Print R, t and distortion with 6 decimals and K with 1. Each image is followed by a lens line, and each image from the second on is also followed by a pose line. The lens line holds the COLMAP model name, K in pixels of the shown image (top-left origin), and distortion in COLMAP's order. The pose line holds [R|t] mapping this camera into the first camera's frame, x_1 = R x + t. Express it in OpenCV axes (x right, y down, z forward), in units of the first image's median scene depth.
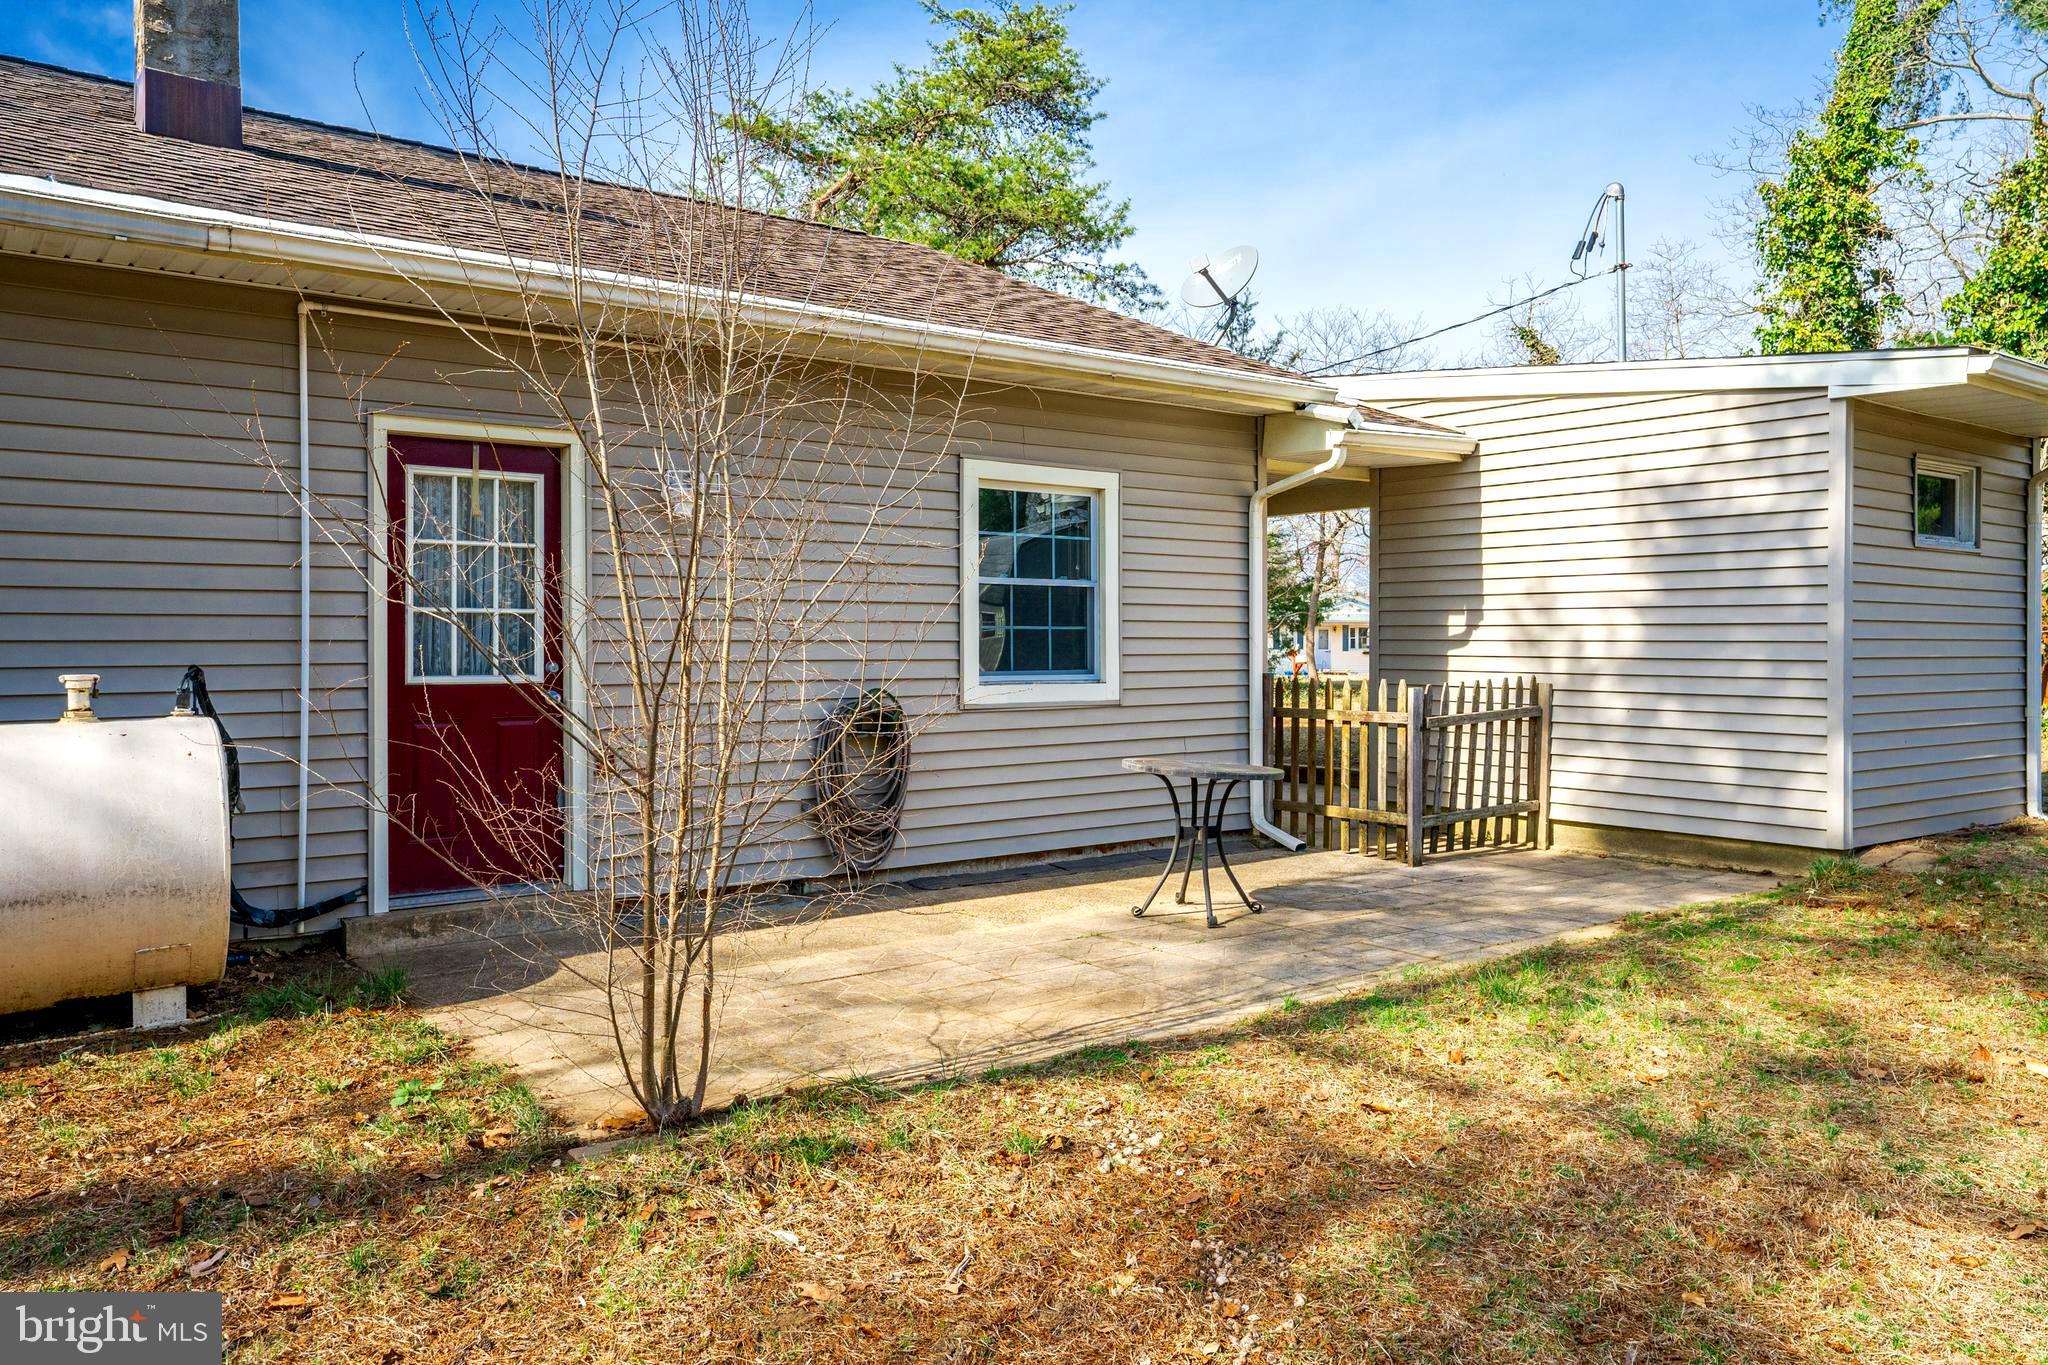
lens RADIAL K [[1435.9, 0, 1022.6], [0, 1435.9, 627.2], [0, 0, 1]] dist [0.001460, -0.000415]
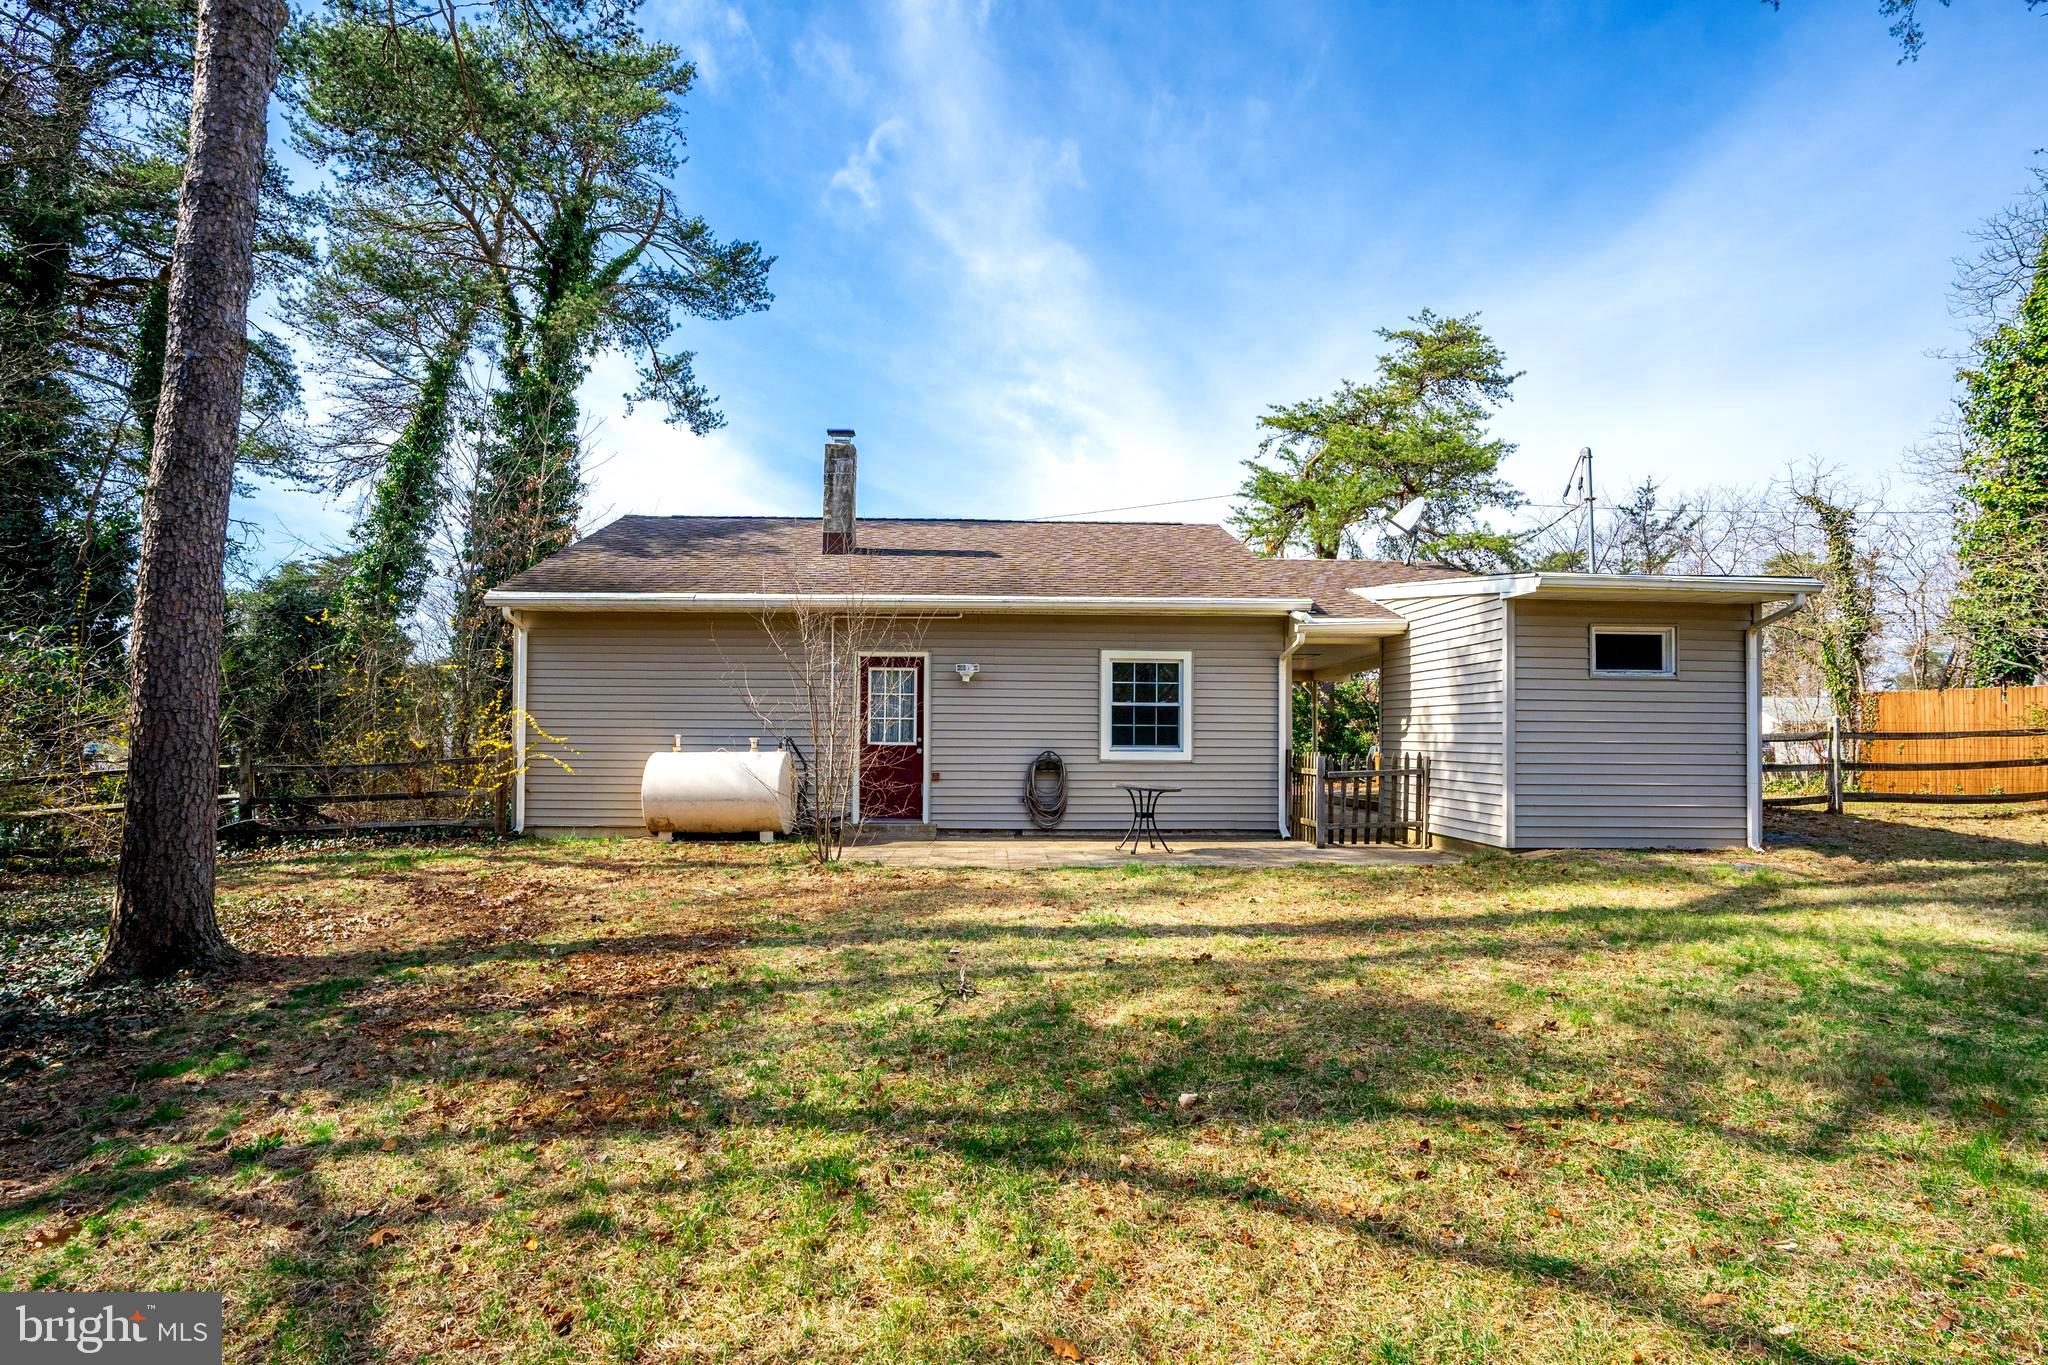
lens RADIAL K [[1027.2, 0, 1024.0], [0, 1027.2, 682.5], [0, 0, 1]] dist [-0.032029, 0.000653]
pose [[0.818439, -0.023444, -0.574115, 0.770806], [-0.002422, 0.999018, -0.044248, 0.004756], [0.574588, 0.037604, 0.817578, -0.380963]]
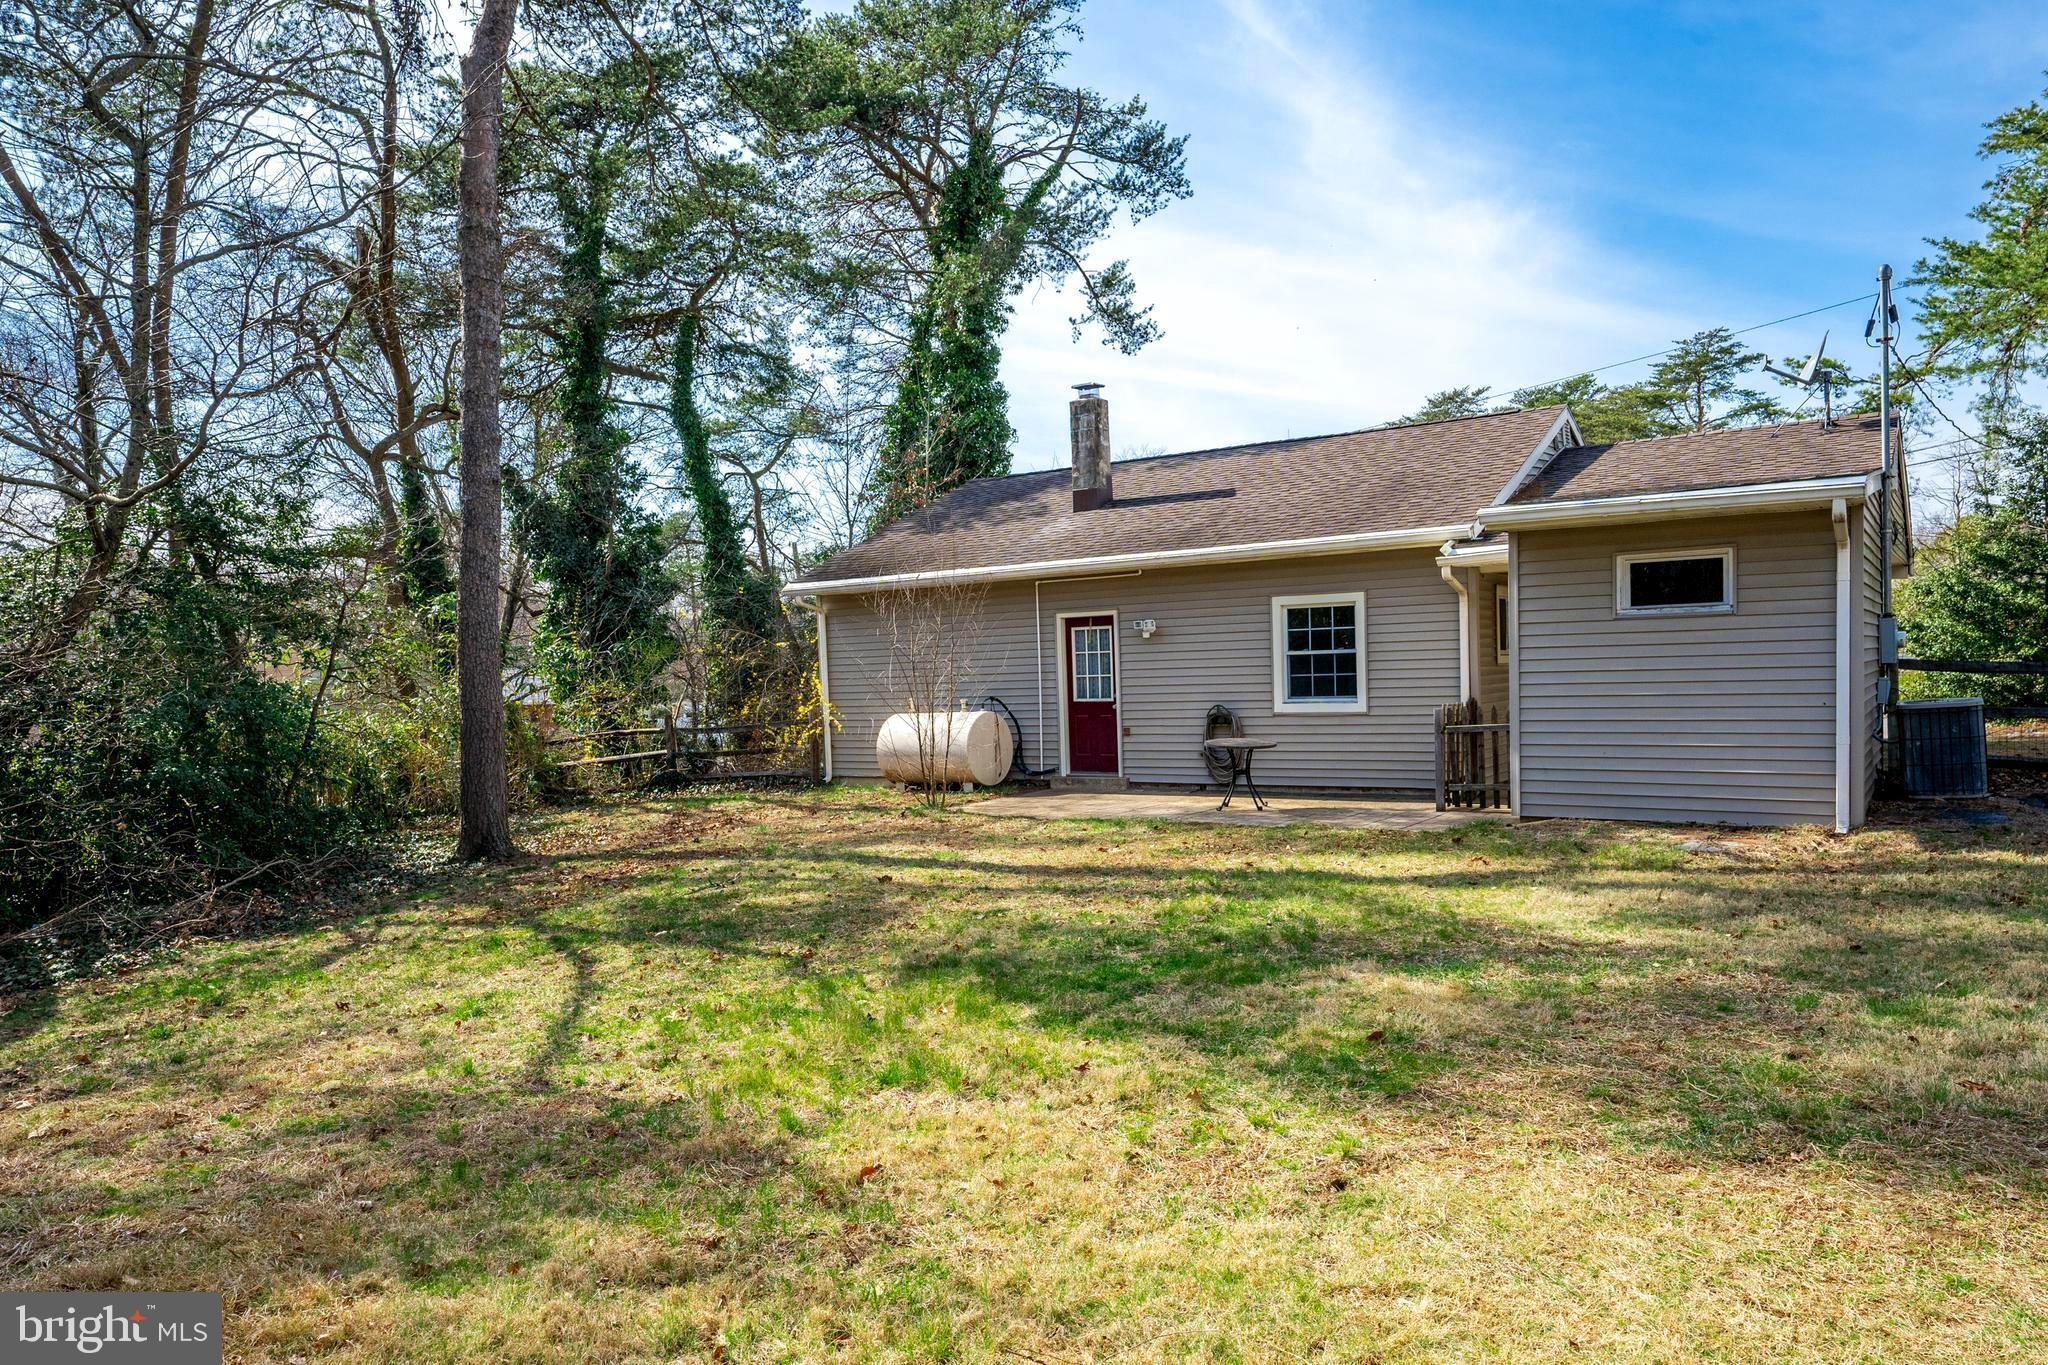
lens RADIAL K [[1411.9, 0, 1026.0], [0, 1411.9, 692.9], [0, 0, 1]] dist [0.000878, -0.000509]
pose [[0.306981, 0.010367, -0.951659, 1.808969], [0.043514, 0.998742, 0.024917, -0.042896], [0.950721, -0.049059, 0.306143, 0.005371]]
